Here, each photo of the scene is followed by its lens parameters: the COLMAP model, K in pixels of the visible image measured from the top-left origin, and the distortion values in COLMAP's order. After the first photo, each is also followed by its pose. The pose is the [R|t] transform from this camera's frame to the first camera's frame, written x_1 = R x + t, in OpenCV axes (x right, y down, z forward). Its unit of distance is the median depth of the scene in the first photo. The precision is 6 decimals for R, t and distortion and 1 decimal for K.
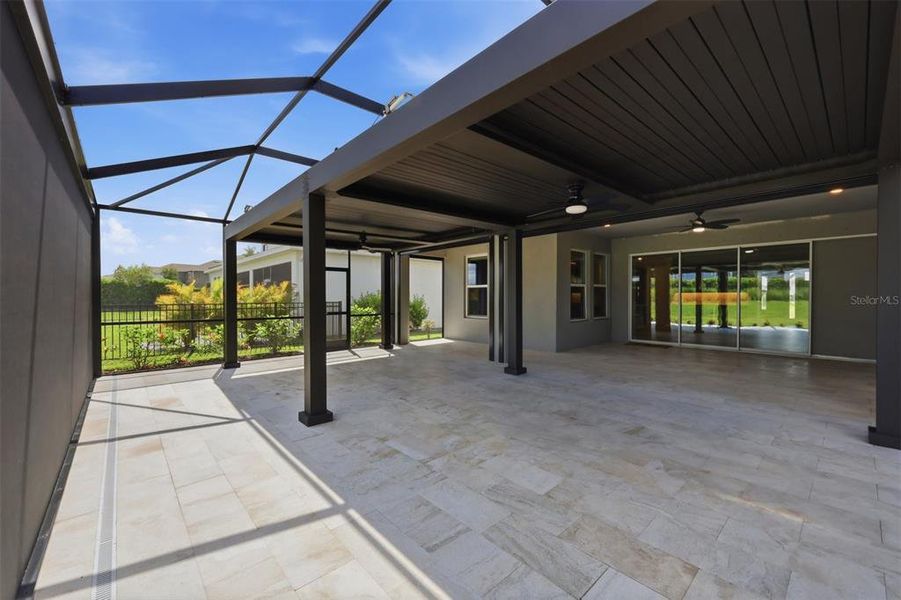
lens RADIAL K [[364.7, 0, 450.5], [0, 364.7, 300.0], [0, 0, 1]] dist [0.001601, 0.000098]
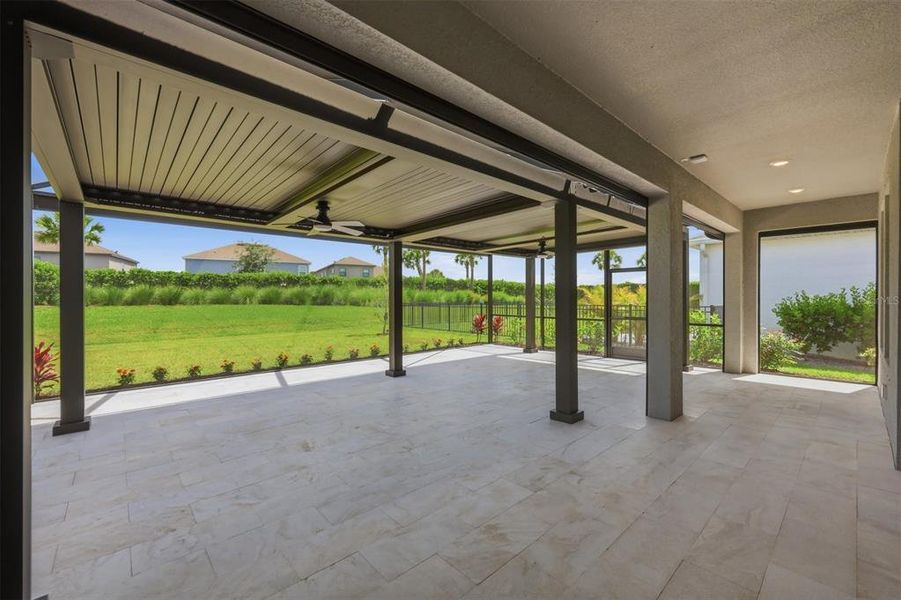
lens RADIAL K [[364.7, 0, 450.5], [0, 364.7, 300.0], [0, 0, 1]] dist [0.001601, 0.000098]
pose [[0.011059, 0.008793, -0.999900, 1.397781], [-0.005617, 0.999946, 0.008731, -0.035266], [0.999923, 0.005520, 0.011108, 1.306182]]
